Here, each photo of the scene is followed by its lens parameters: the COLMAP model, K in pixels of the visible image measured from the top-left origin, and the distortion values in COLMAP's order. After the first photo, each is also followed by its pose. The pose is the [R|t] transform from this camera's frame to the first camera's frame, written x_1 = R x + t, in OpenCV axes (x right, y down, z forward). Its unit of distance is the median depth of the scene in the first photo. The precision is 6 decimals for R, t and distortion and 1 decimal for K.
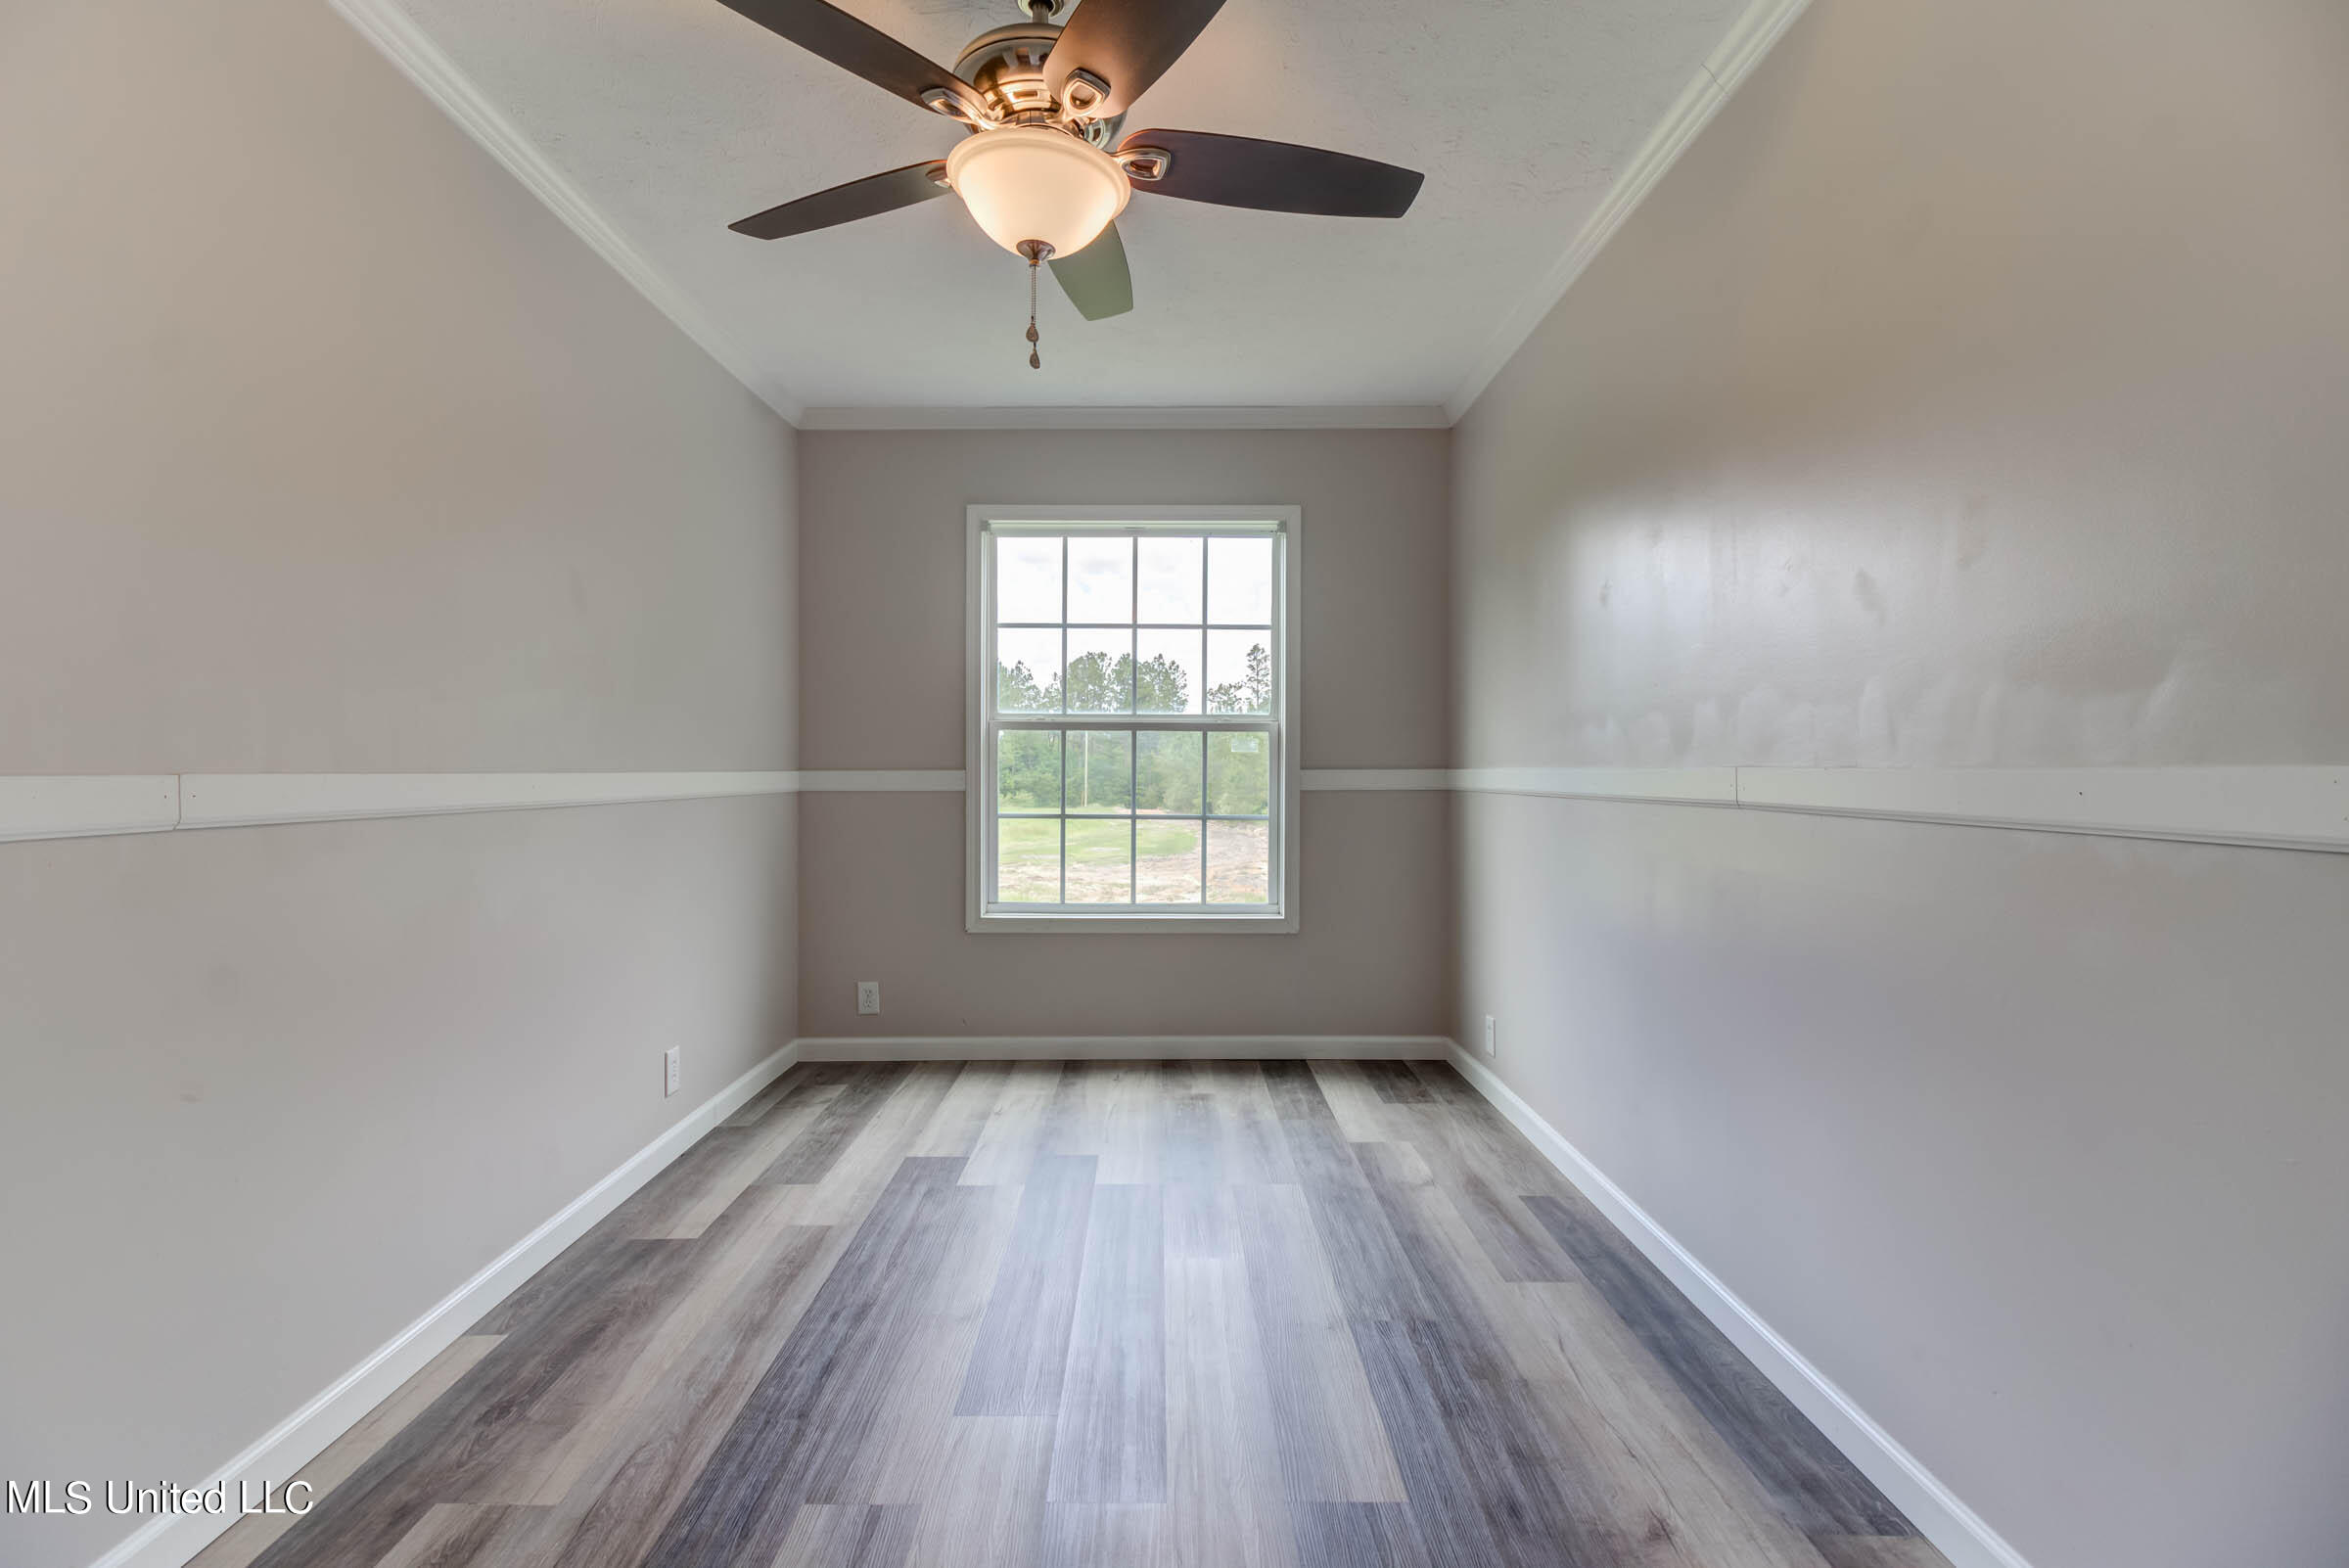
lens RADIAL K [[1074.8, 0, 1161.6], [0, 1074.8, 772.0], [0, 0, 1]] dist [0.016115, -0.011530]
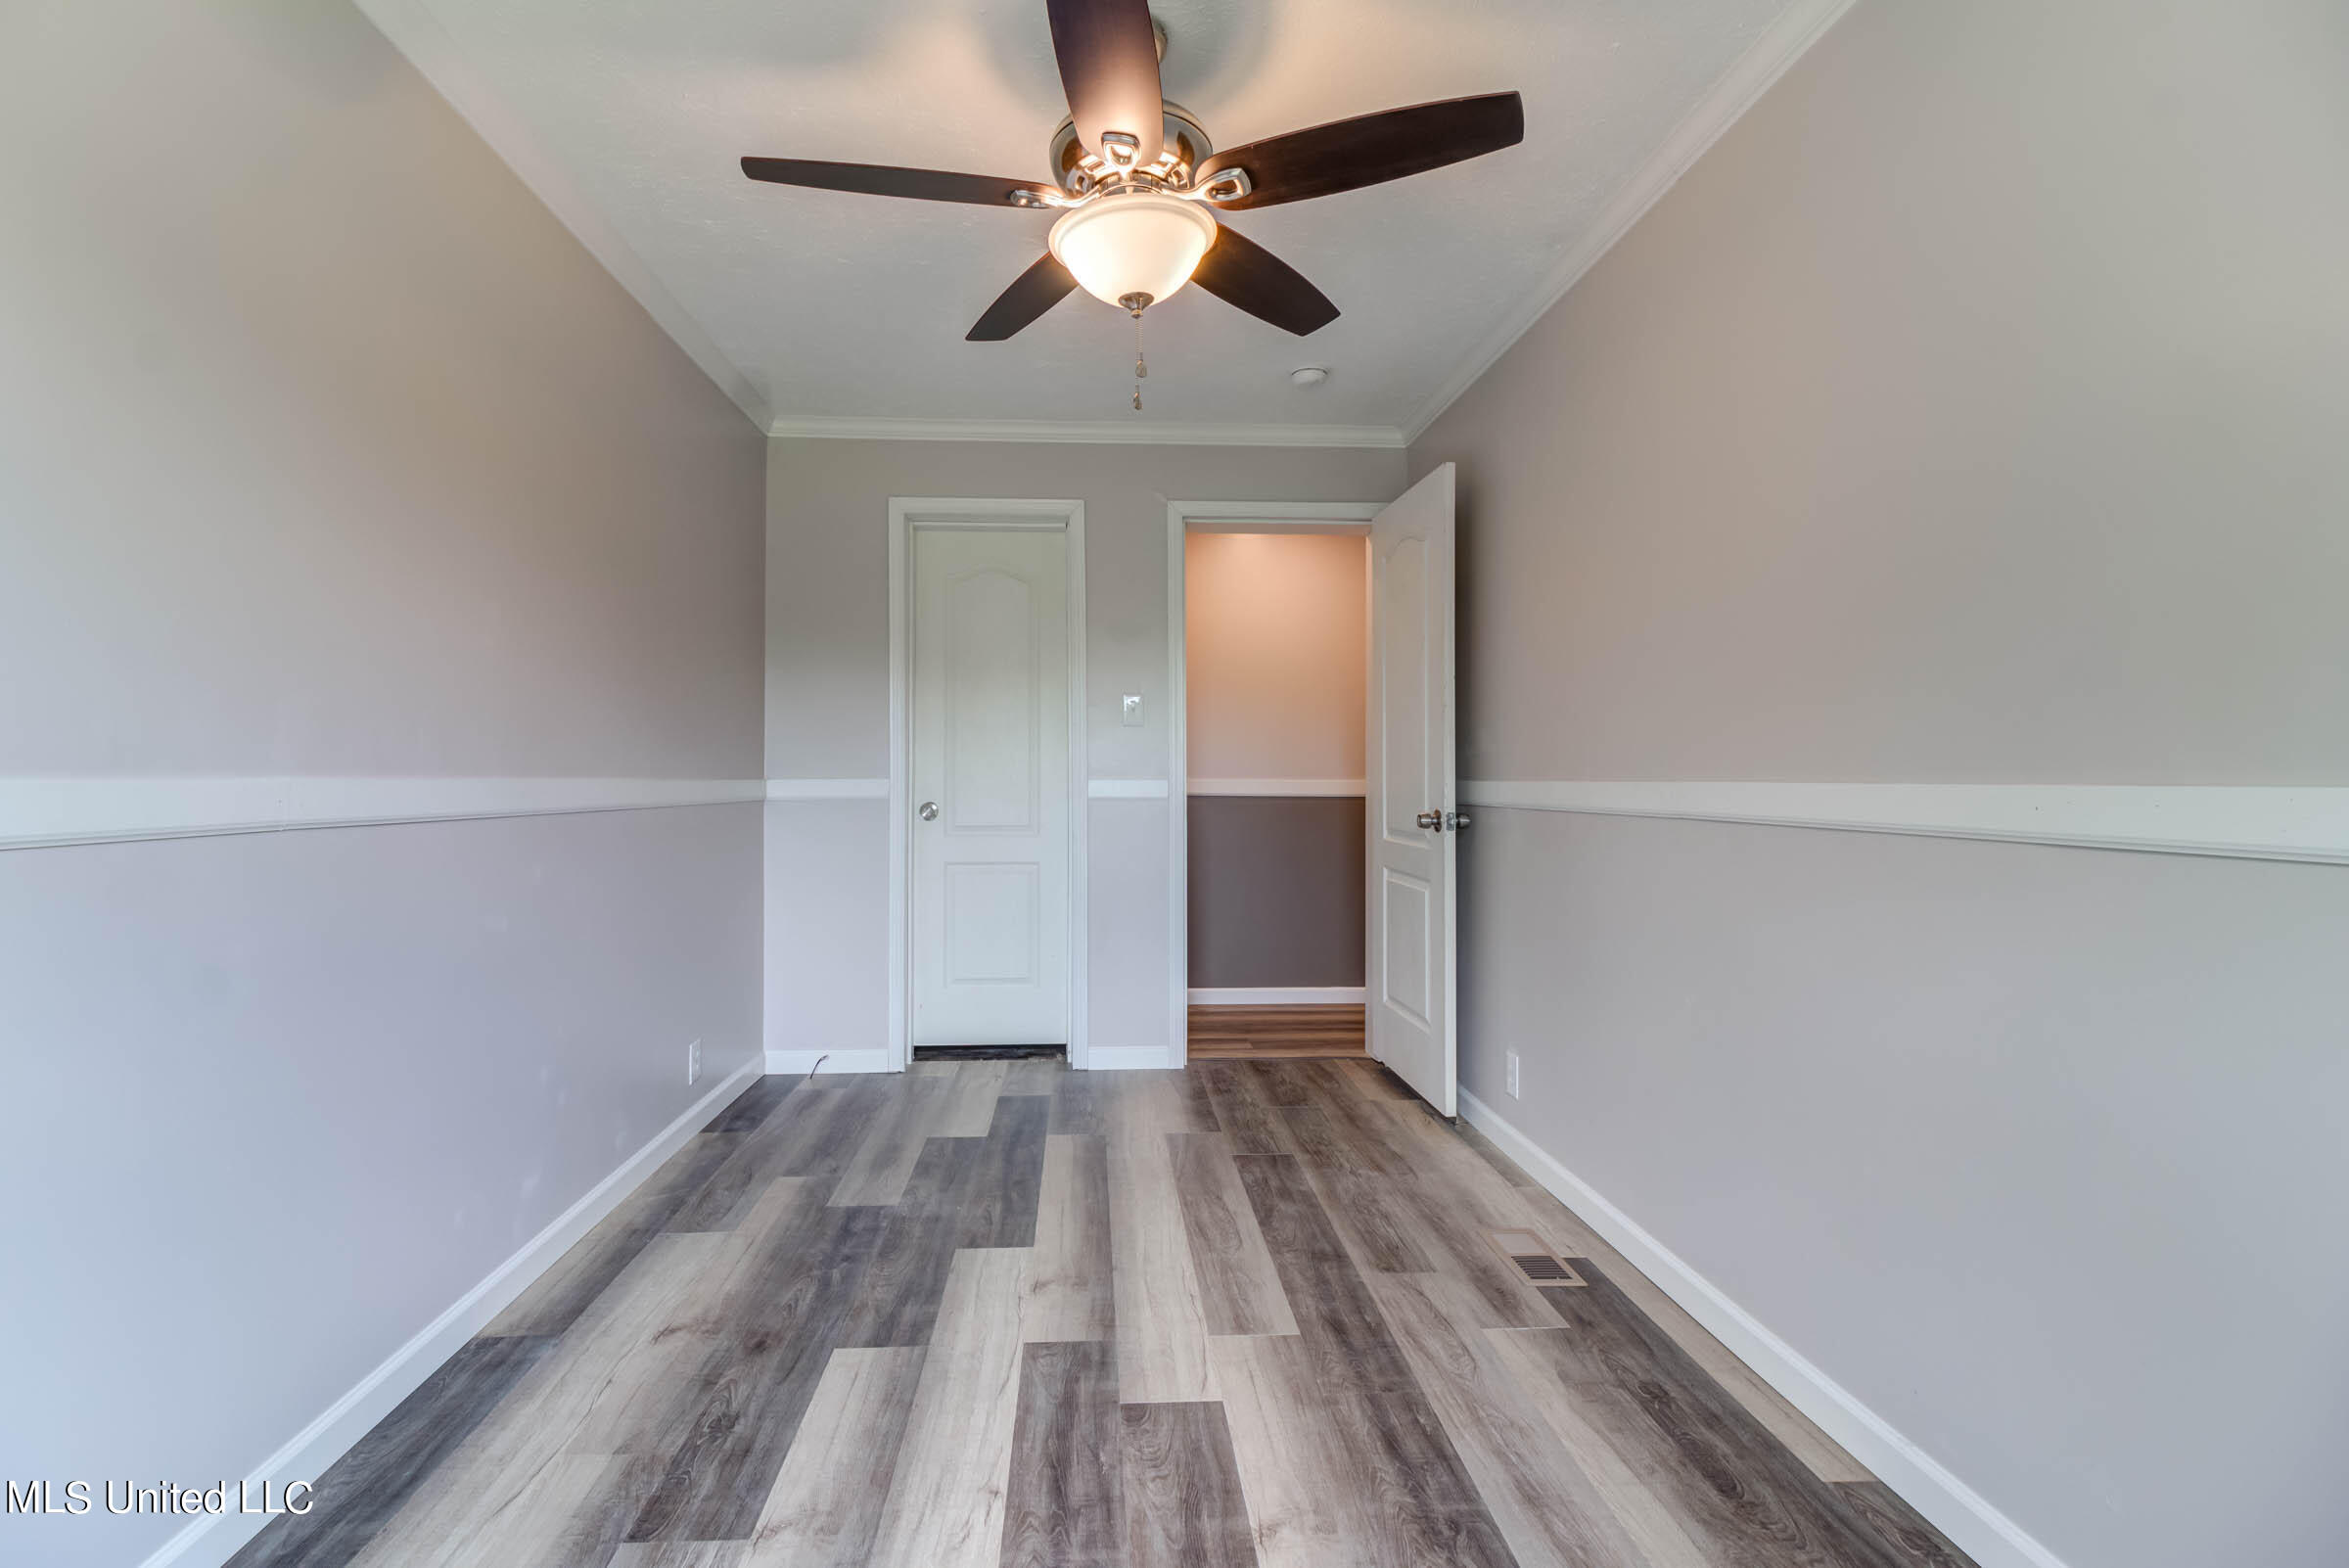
lens RADIAL K [[1074.8, 0, 1161.6], [0, 1074.8, 772.0], [0, 0, 1]] dist [0.016115, -0.011530]
pose [[-0.997776, 0.001954, -0.066628, -0.069135], [0.002034, 0.999997, -0.001123, -0.010407], [0.066626, -0.001256, -0.997777, 2.078052]]
